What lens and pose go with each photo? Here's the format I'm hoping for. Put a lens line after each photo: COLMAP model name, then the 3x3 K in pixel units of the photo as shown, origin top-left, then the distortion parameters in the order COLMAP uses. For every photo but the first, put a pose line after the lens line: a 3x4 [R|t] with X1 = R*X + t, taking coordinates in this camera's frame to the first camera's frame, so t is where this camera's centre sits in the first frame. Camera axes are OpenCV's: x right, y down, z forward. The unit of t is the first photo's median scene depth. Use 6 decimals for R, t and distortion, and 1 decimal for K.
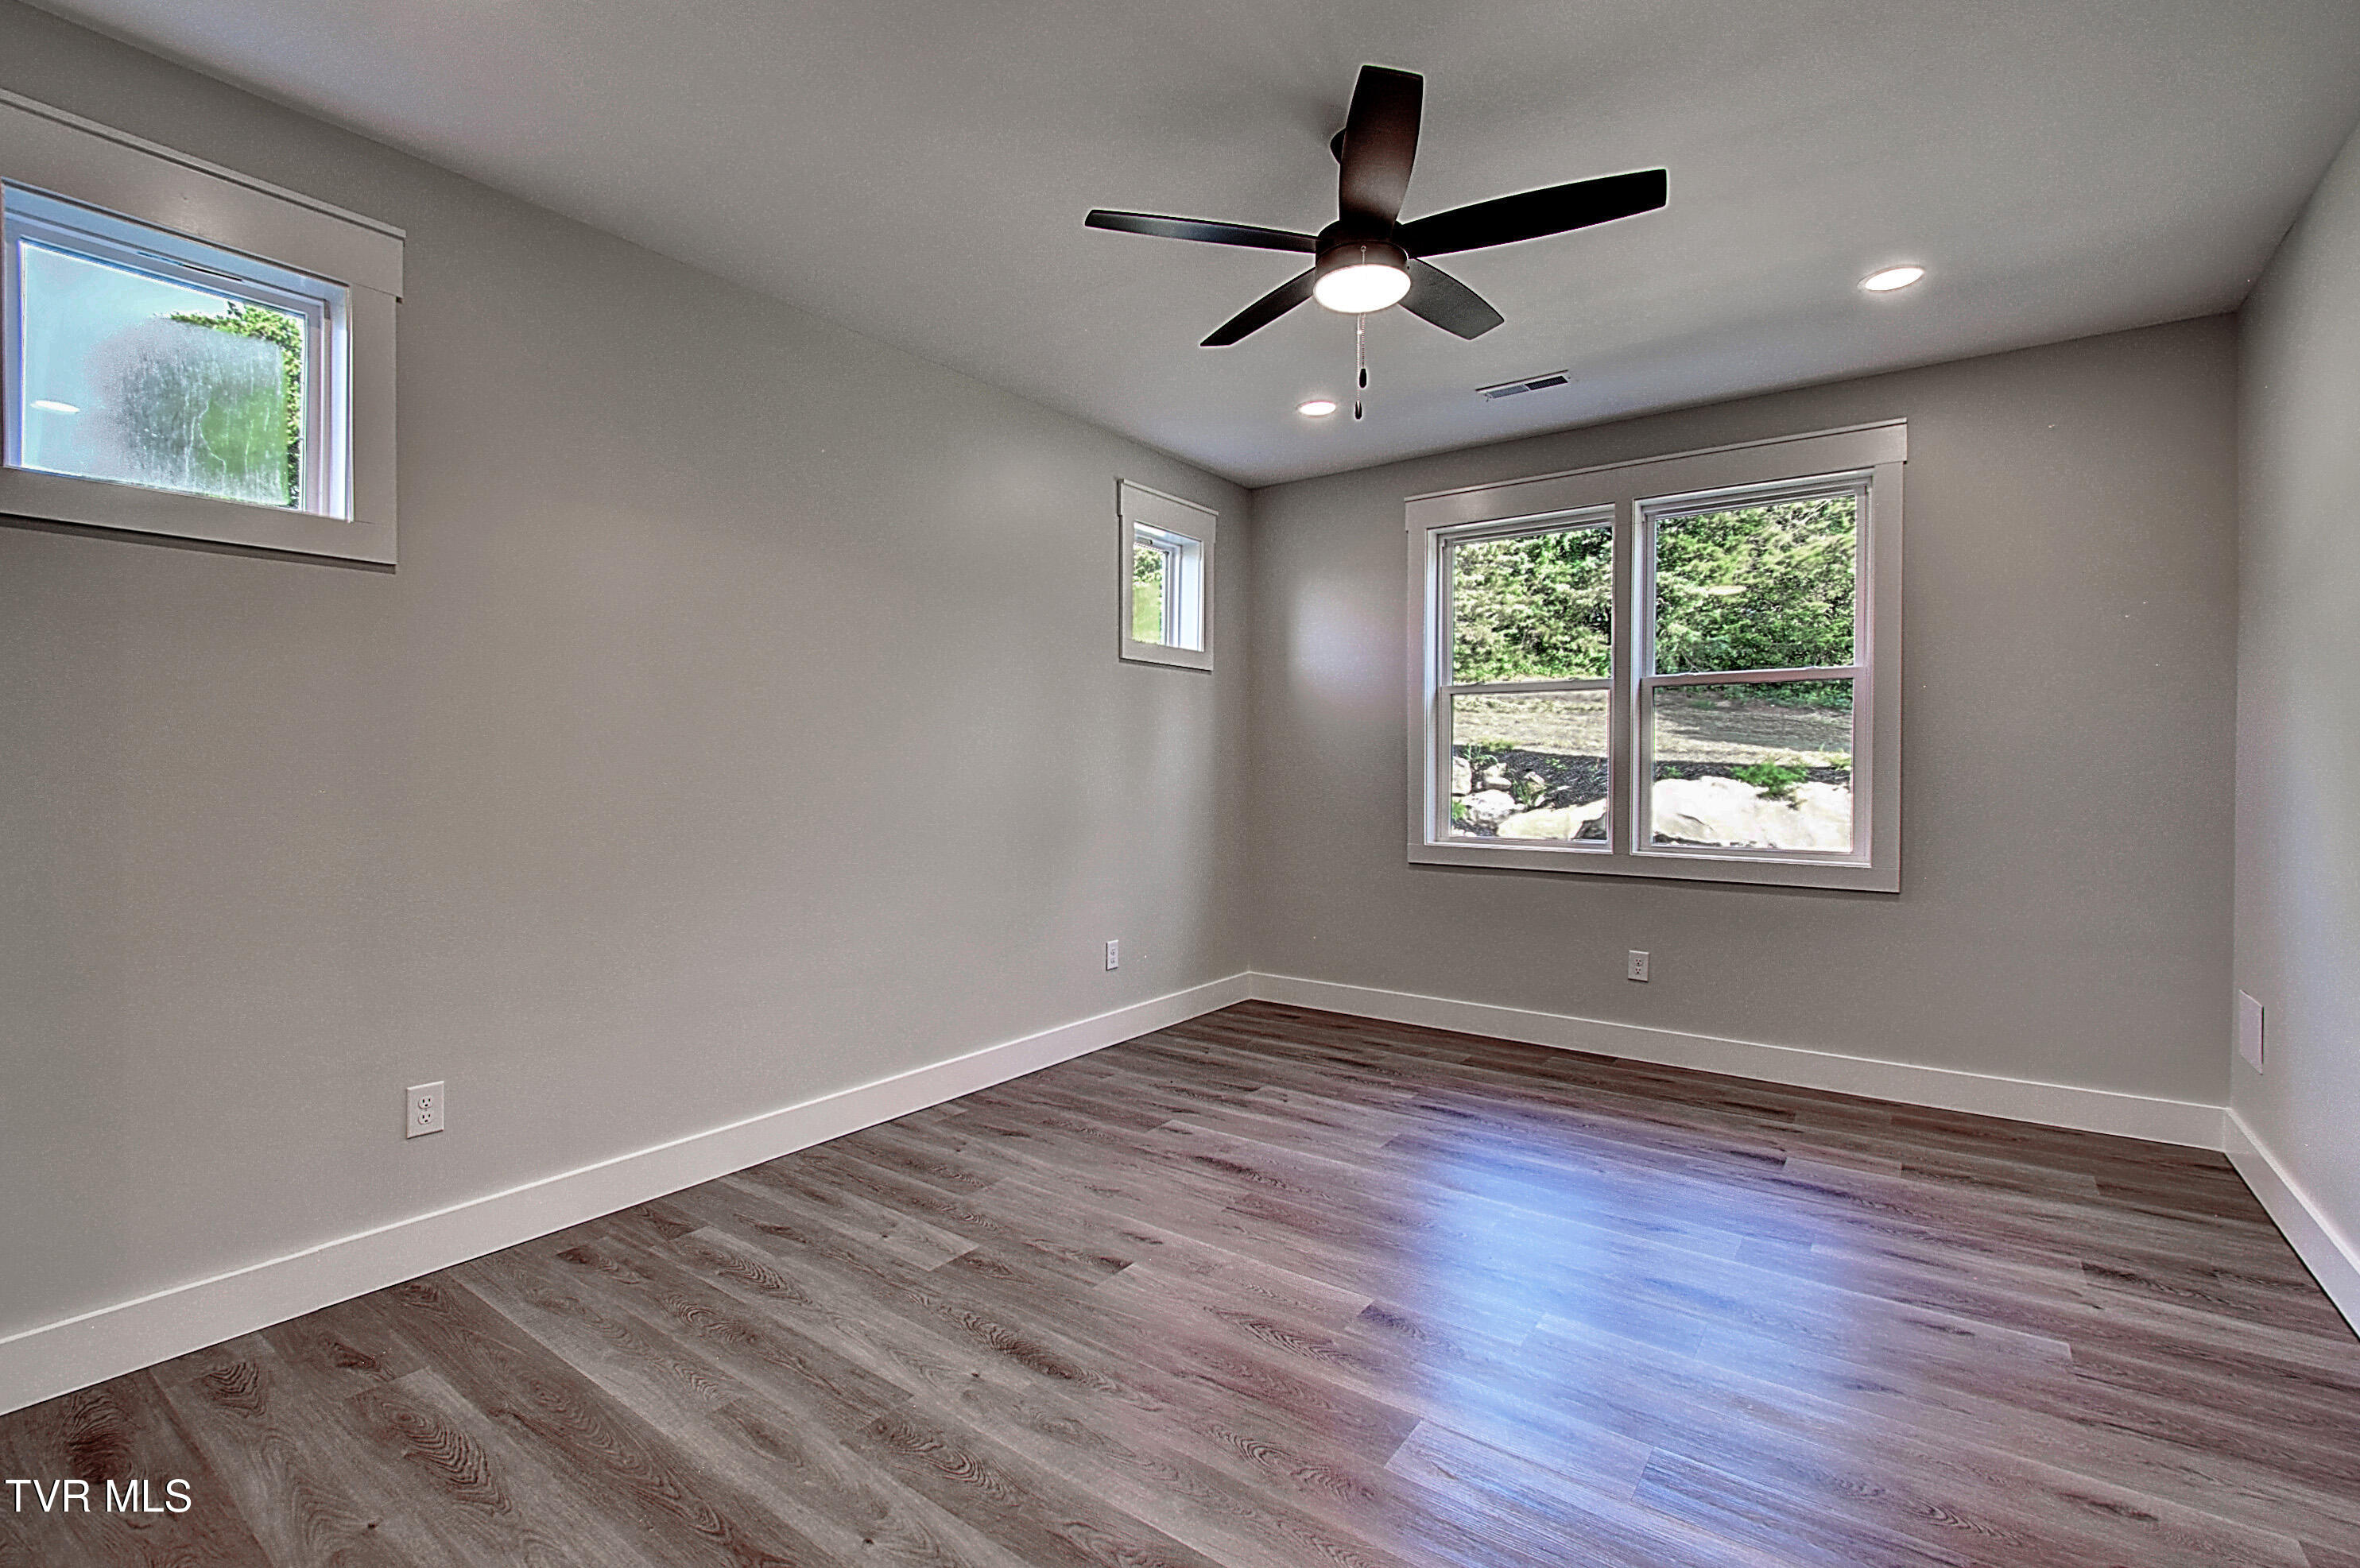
lens RADIAL K [[1048.0, 0, 1178.0], [0, 1048.0, 776.2], [0, 0, 1]] dist [-0.001459, -0.004209]
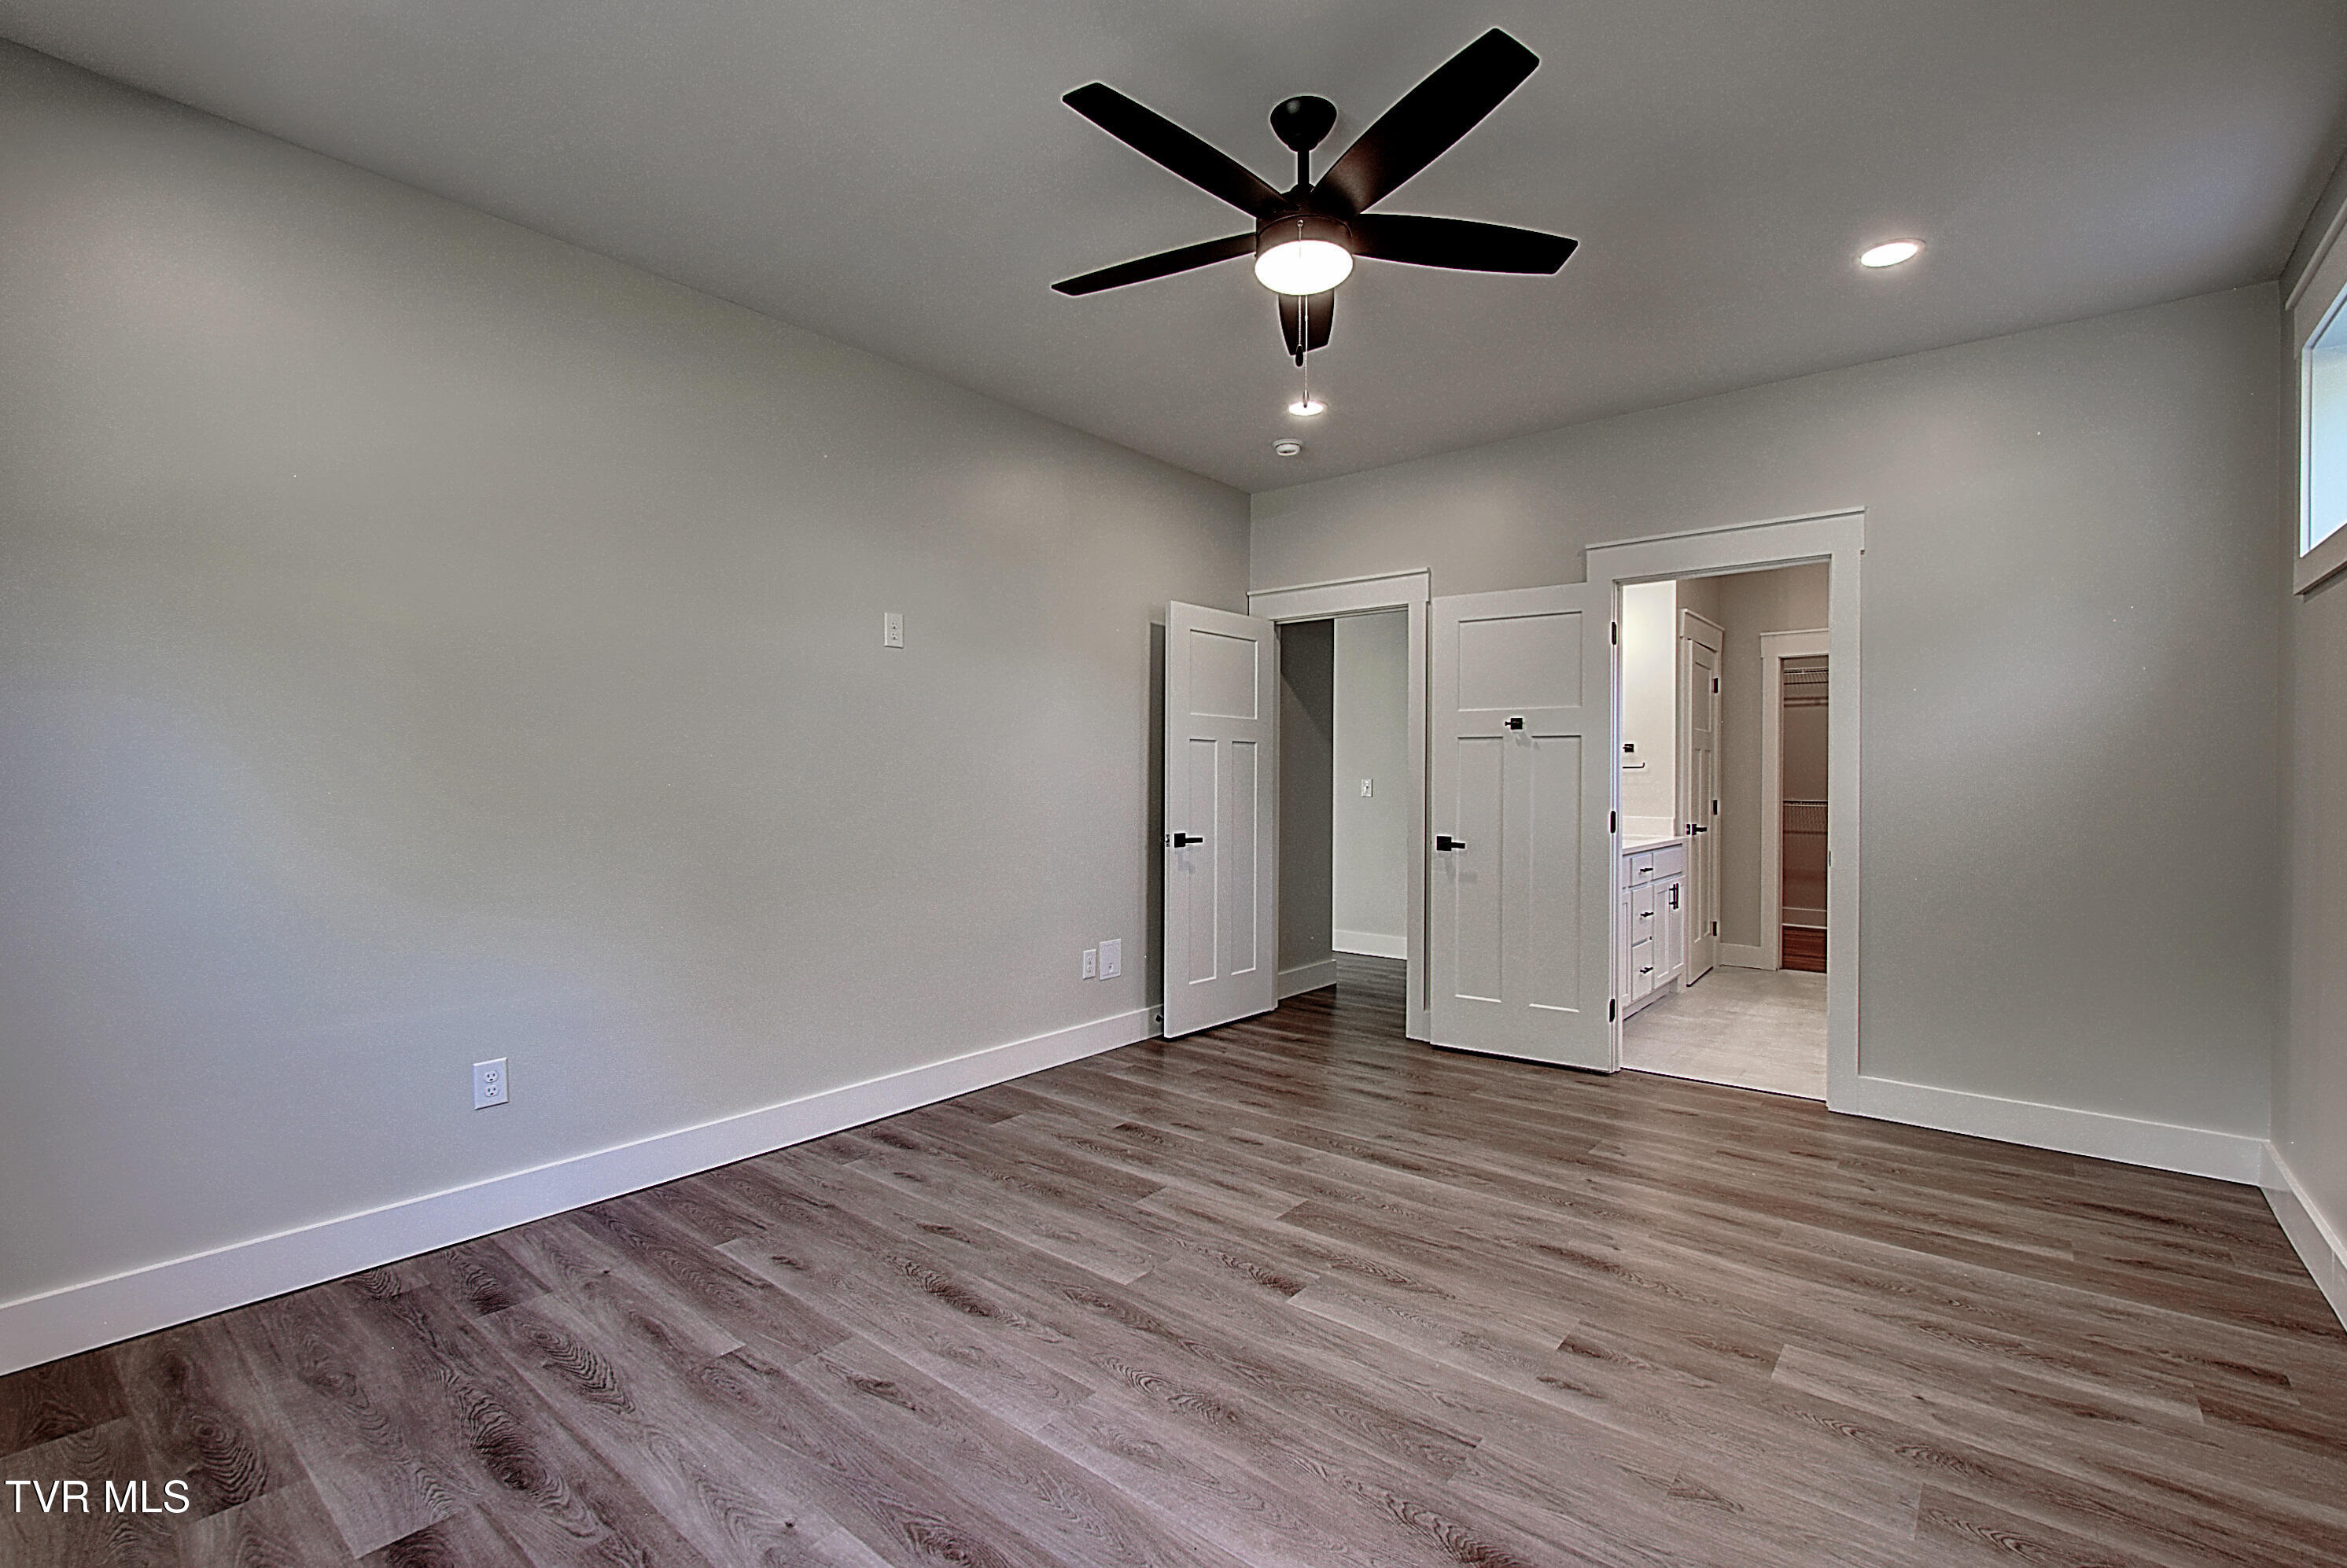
lens RADIAL K [[1025.7, 0, 1176.4], [0, 1025.7, 780.4], [0, 0, 1]] dist [-0.005267, -0.000997]
pose [[-0.998346, -0.005120, 0.057260, 0.242433], [-0.004313, 0.999890, 0.014214, -0.011407], [-0.057326, 0.013943, -0.998258, 2.012933]]
